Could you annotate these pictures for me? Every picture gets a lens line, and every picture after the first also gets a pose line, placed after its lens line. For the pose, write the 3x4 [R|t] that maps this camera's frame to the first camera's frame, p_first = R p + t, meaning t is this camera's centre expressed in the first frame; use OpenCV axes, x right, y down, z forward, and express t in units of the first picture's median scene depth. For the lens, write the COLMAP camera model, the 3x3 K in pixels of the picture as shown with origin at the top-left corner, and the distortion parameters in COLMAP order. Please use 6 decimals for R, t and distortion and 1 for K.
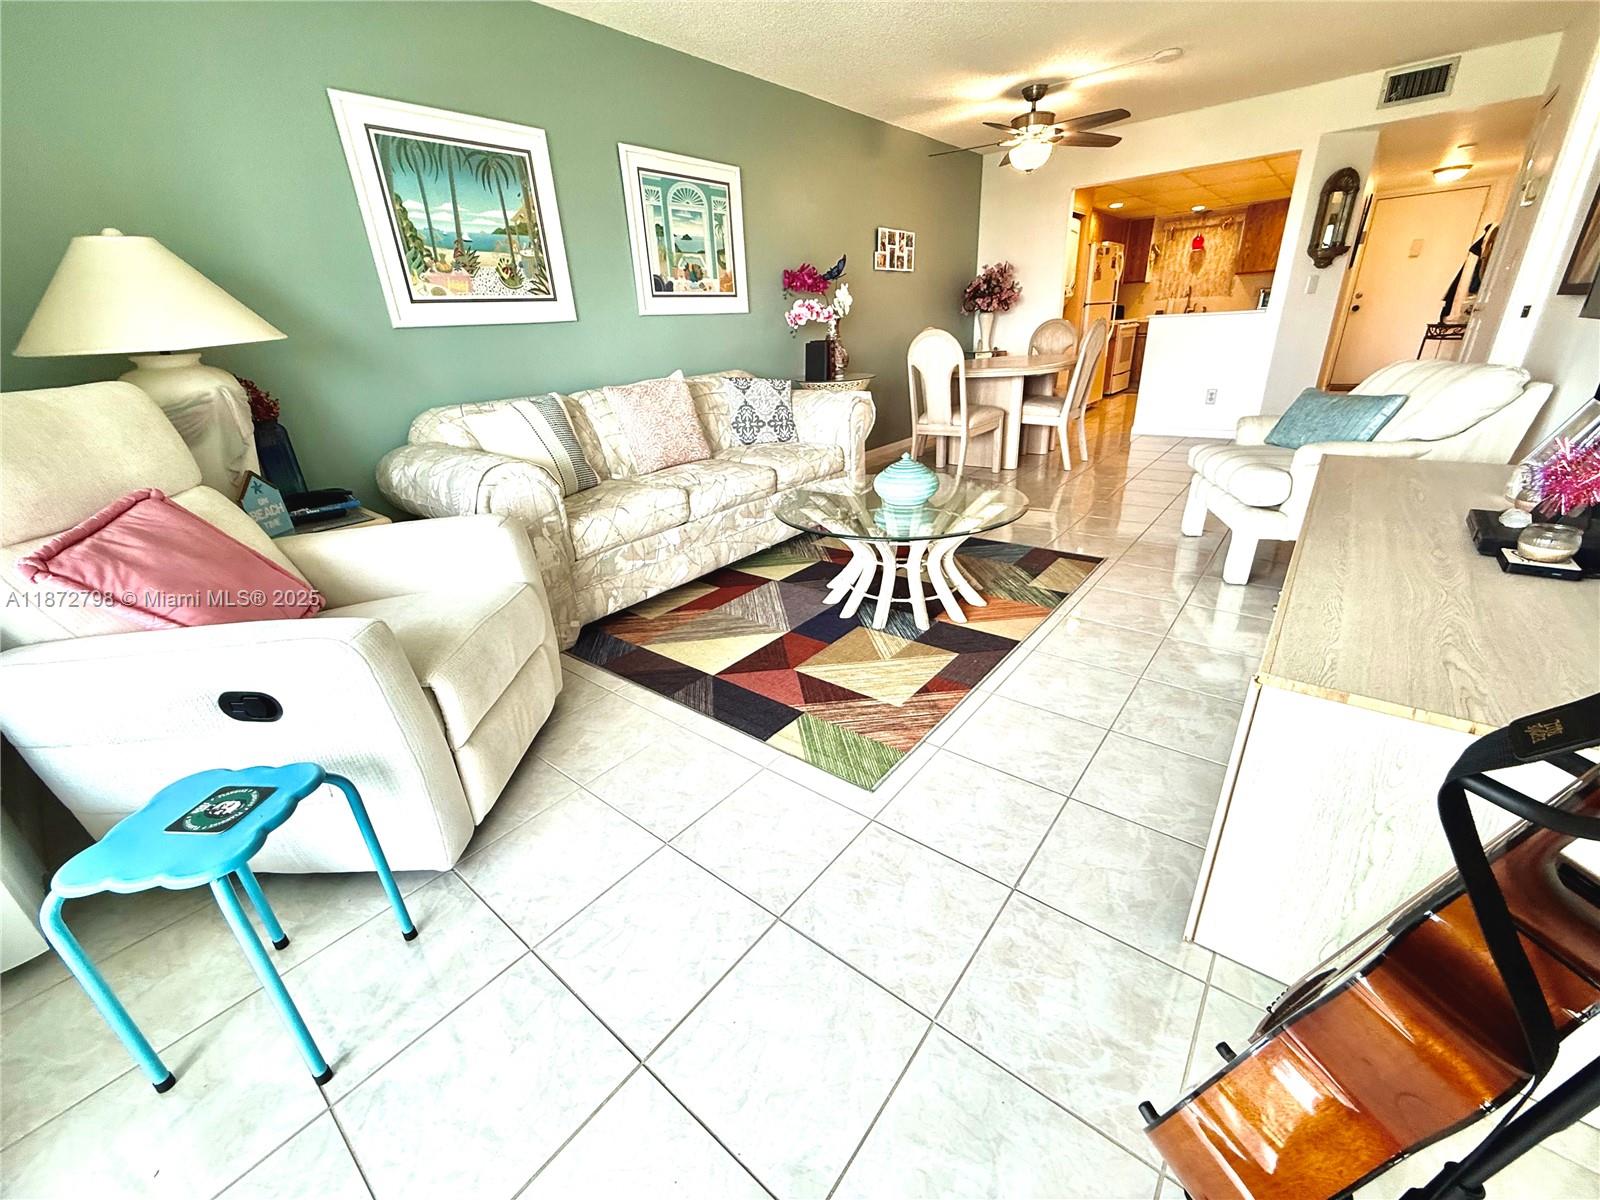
lens RADIAL K [[645.0, 0, 797.5], [0, 645.0, 601.2], [0, 0, 1]] dist [0.001916, 0.000022]
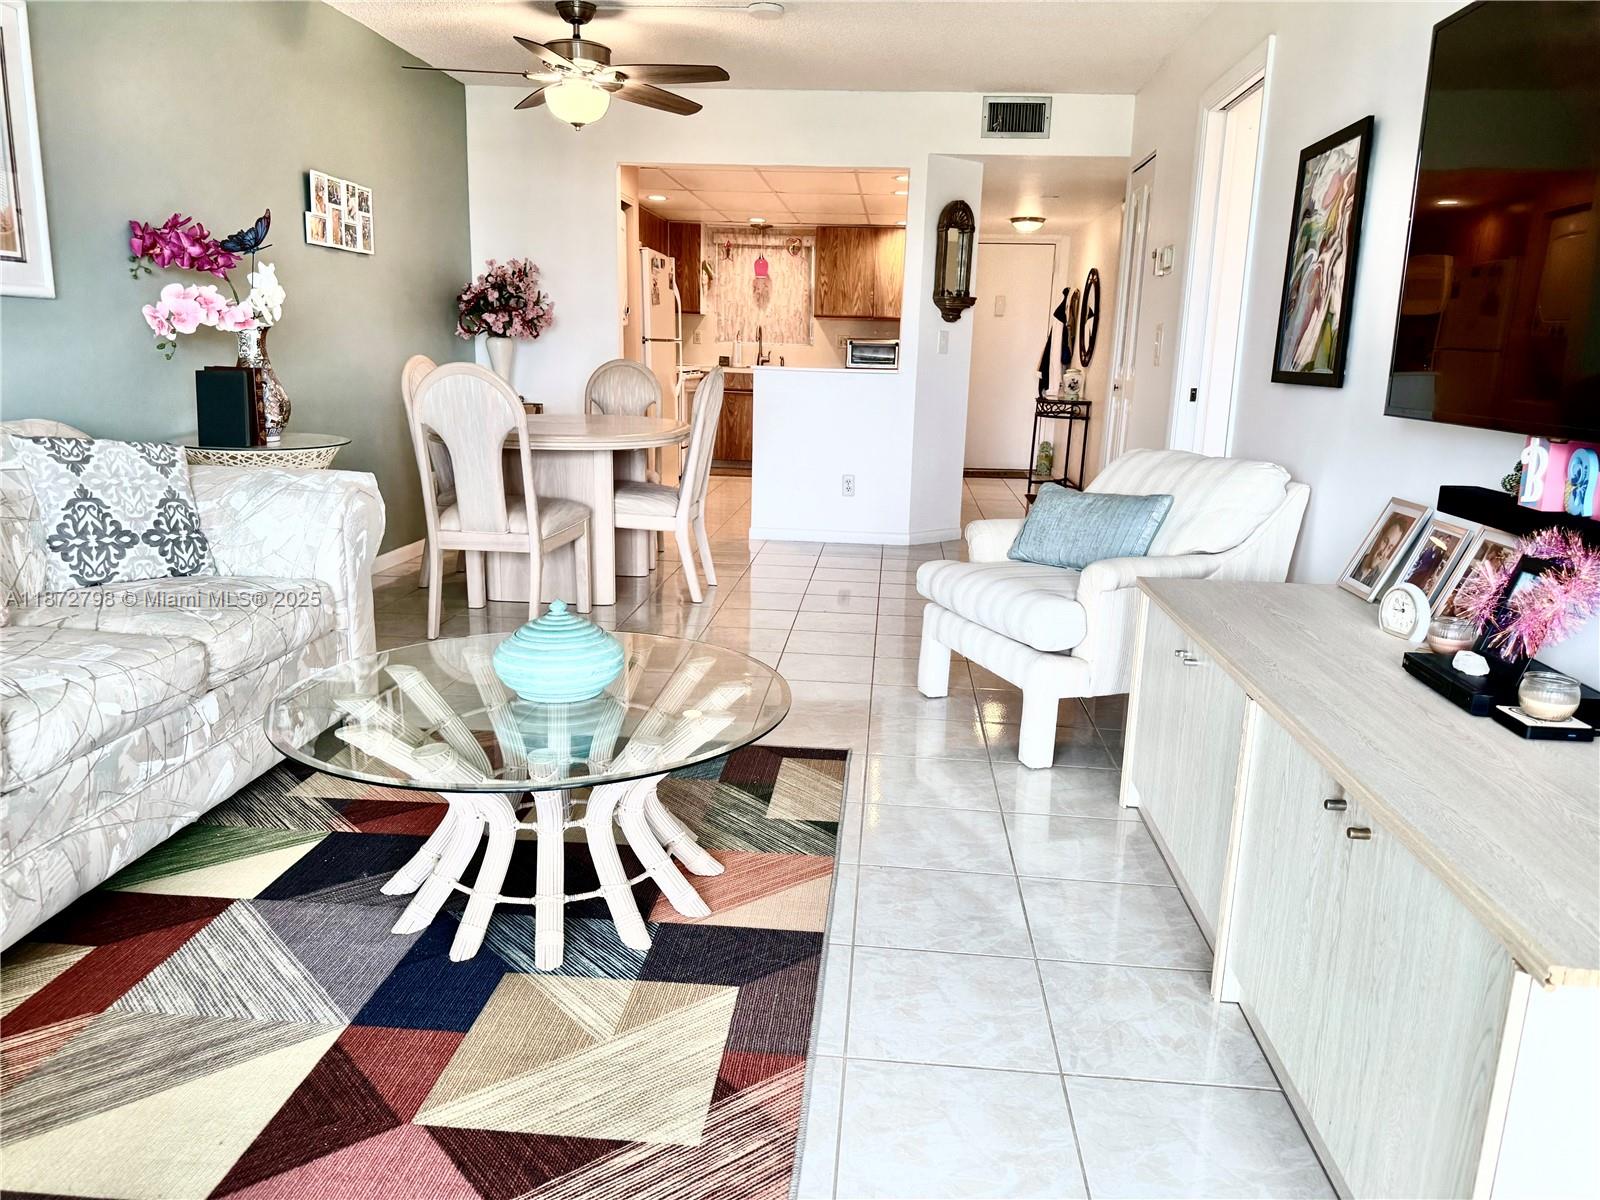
lens RADIAL K [[1136.5, 0, 800.0], [0, 1136.5, 600.0], [0, 0, 1]] dist [0.072998, -0.090220]
pose [[0.820426, -0.048715, 0.569674, -0.149898], [0.156375, 0.977493, -0.141616, -0.057698], [-0.549953, 0.205268, 0.809578, 0.133083]]
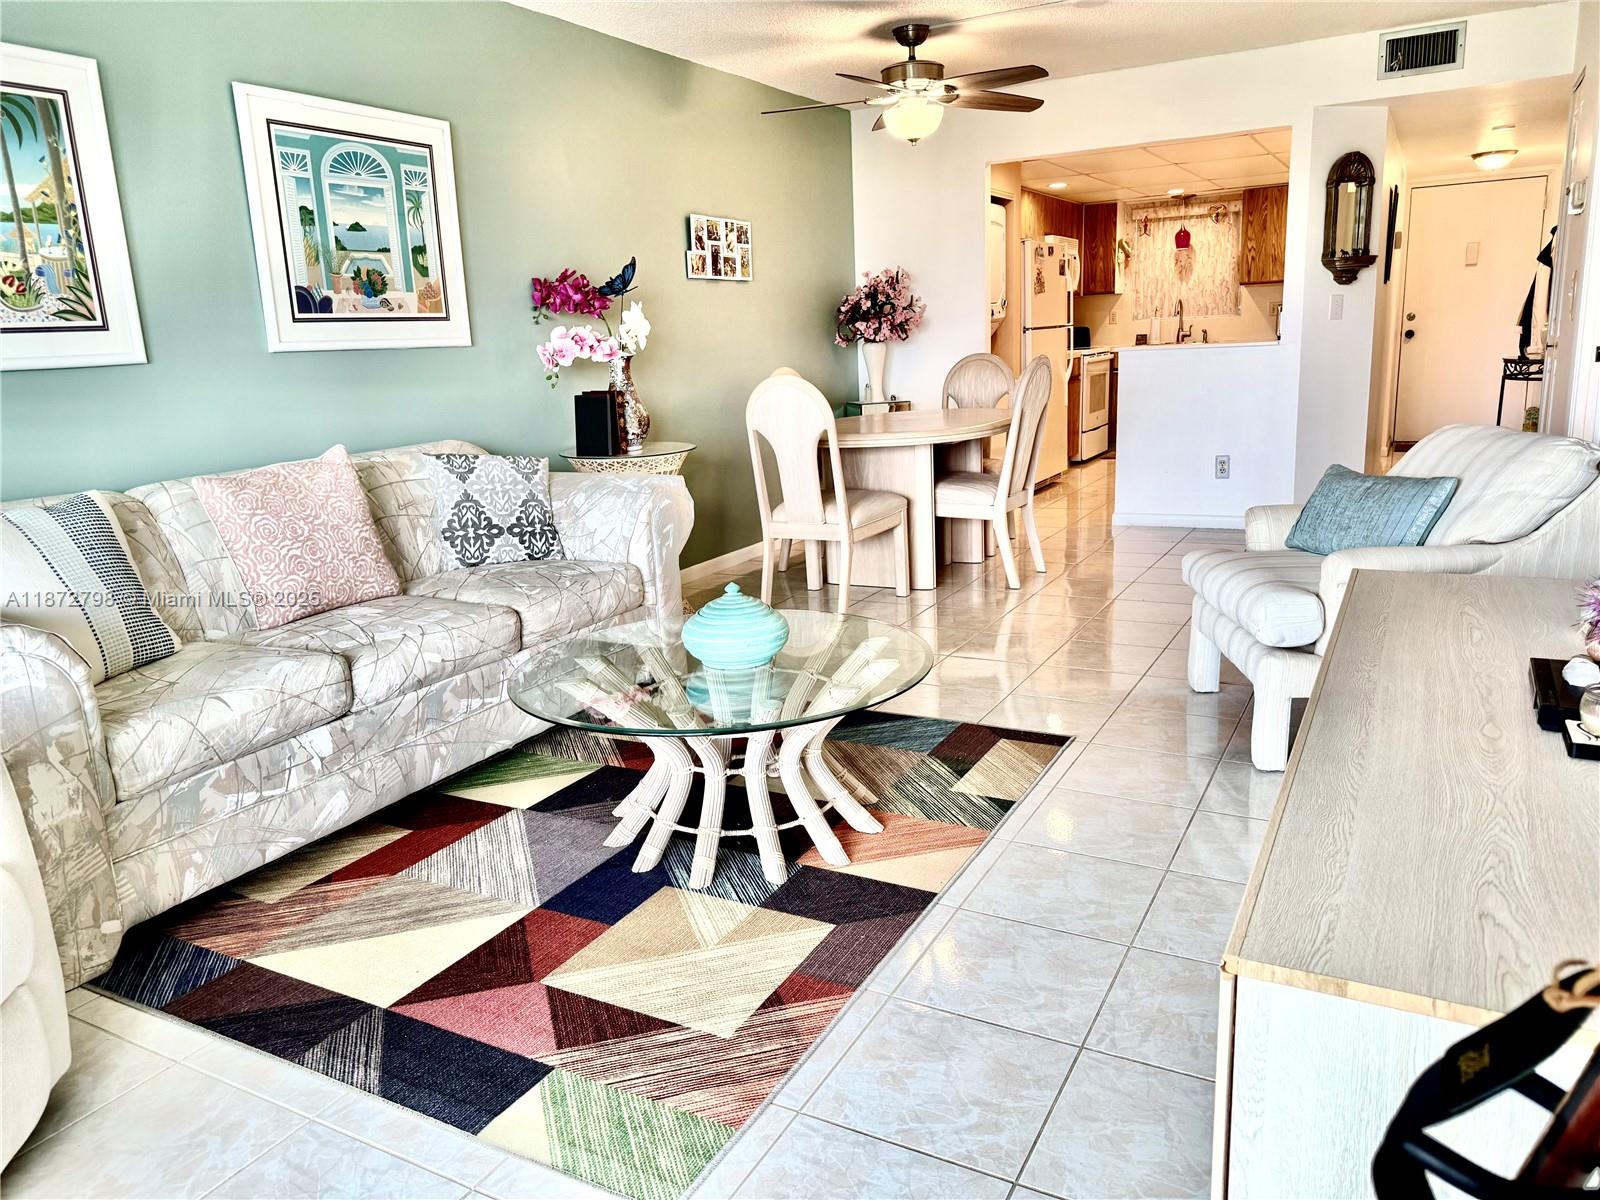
lens RADIAL K [[1136.5, 0, 800.0], [0, 1136.5, 600.0], [0, 0, 1]] dist [0.072998, -0.090220]
pose [[0.984240, -0.034238, 0.173490, 0.037965], [0.065293, 0.982114, -0.176601, -0.018281], [-0.164340, 0.185146, 0.968872, -0.027121]]
